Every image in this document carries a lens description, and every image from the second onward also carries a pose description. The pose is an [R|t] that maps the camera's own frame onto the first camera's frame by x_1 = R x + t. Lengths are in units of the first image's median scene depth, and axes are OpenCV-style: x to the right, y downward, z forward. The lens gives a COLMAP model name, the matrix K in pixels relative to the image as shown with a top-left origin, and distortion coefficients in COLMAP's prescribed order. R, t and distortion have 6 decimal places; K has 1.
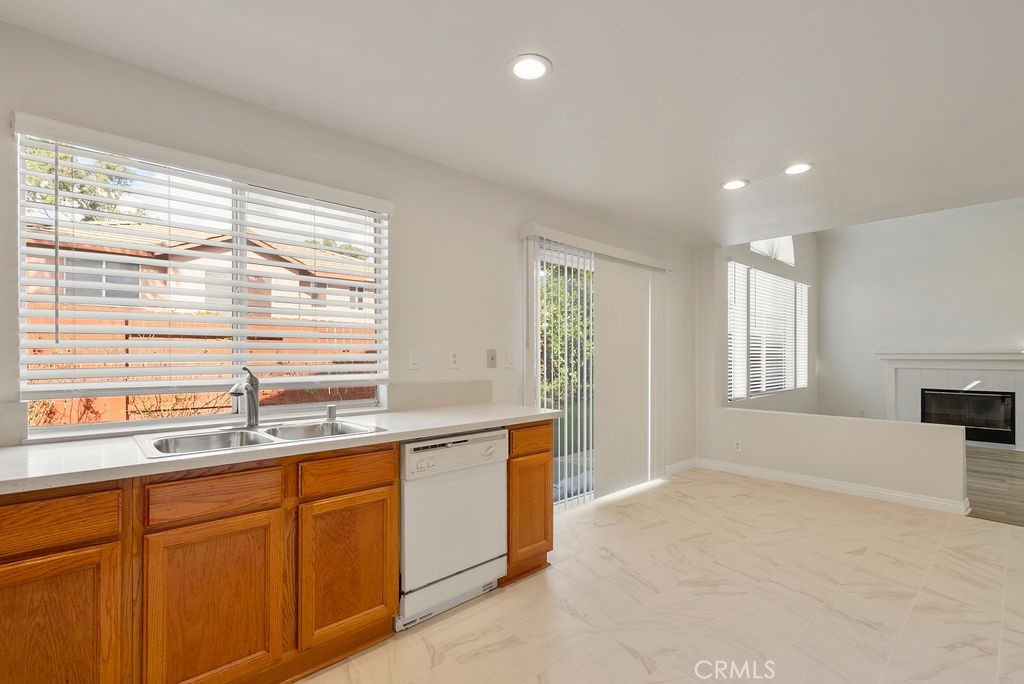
lens RADIAL K [[470.8, 0, 514.3], [0, 470.8, 352.4], [0, 0, 1]] dist [-0.005829, 0.003386]
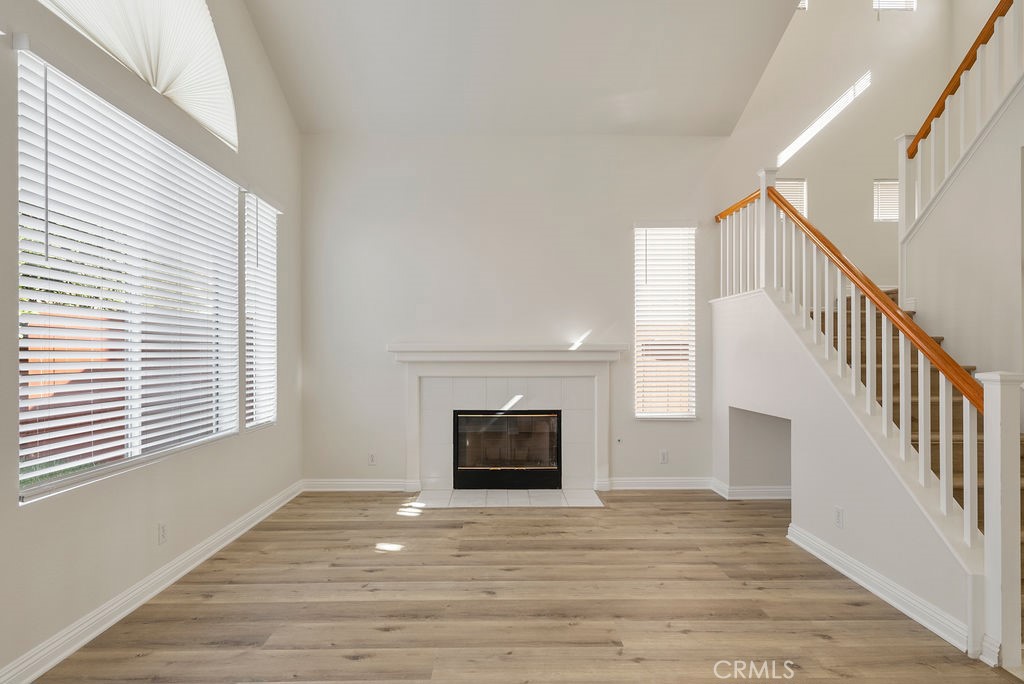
lens RADIAL K [[564.4, 0, 506.7], [0, 564.4, 354.1], [0, 0, 1]] dist [0.001209, 0.003706]
pose [[0.669880, -0.002391, 0.742465, 0.610248], [-0.000285, 0.999994, 0.003478, 0.005103], [-0.742469, -0.002541, 0.669875, 0.755786]]
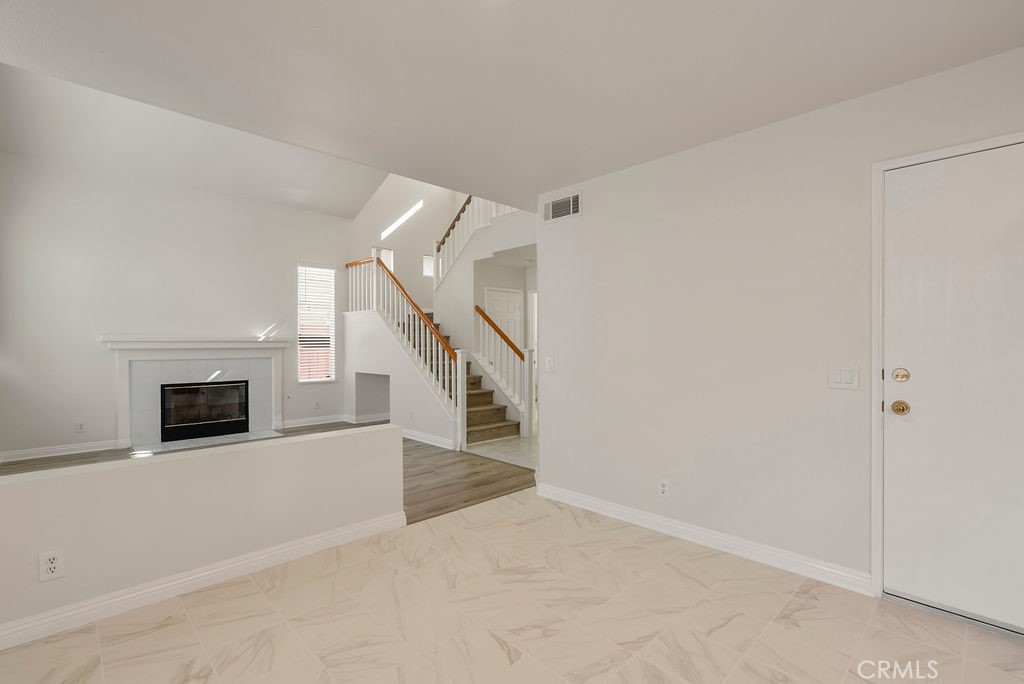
lens RADIAL K [[470.8, 0, 508.3], [0, 470.8, 346.0], [0, 0, 1]] dist [-0.005829, 0.003386]
pose [[-0.022626, -0.005615, 0.999728, 0.066156], [-0.002350, 0.999982, 0.005563, 0.006986], [-0.999741, -0.002223, -0.022639, 0.673455]]
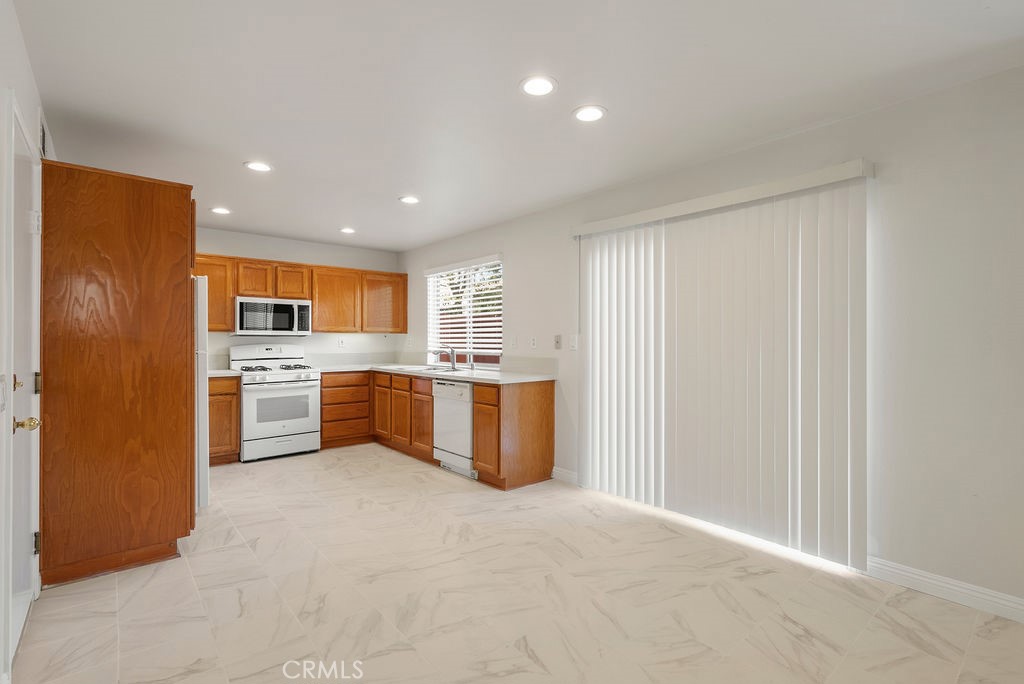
lens RADIAL K [[470.8, 0, 511.2], [0, 470.8, 340.2], [0, 0, 1]] dist [-0.005829, 0.003386]
pose [[-0.039711, -0.002741, -0.999207, 0.904424], [0.003818, 0.999989, -0.002895, 0.007960], [0.999204, -0.003930, -0.039700, 0.666945]]
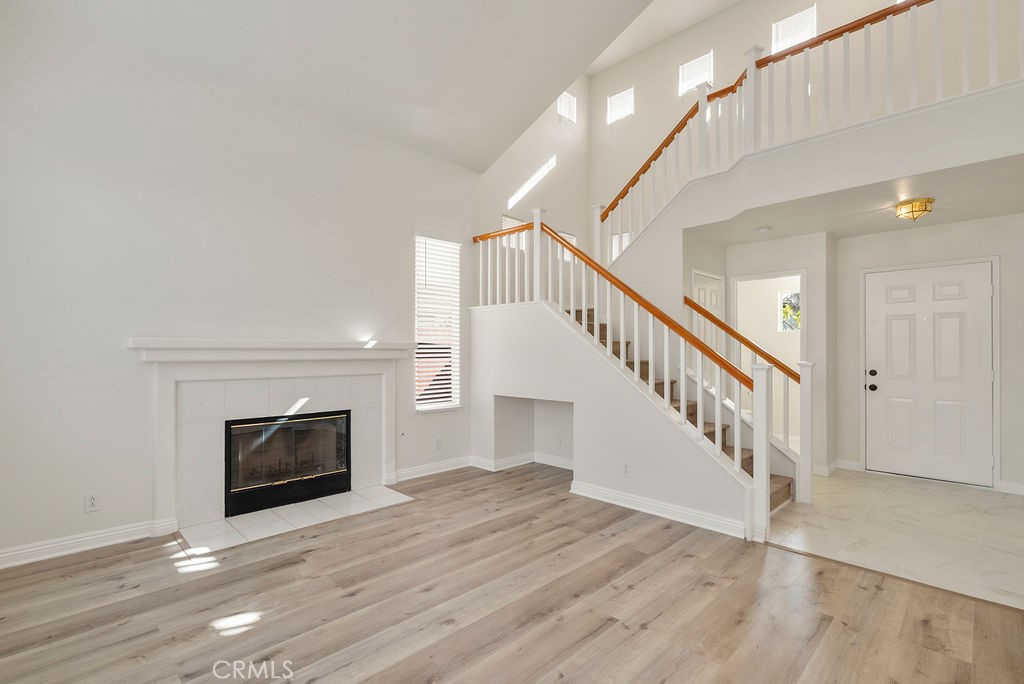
lens RADIAL K [[470.8, 0, 509.5], [0, 470.8, 348.2], [0, 0, 1]] dist [-0.005829, 0.003386]
pose [[-0.030804, 0.006186, 0.999506, 0.596681], [-0.003912, 0.999972, -0.006310, 0.005987], [-0.999518, -0.004104, -0.030779, 1.160901]]
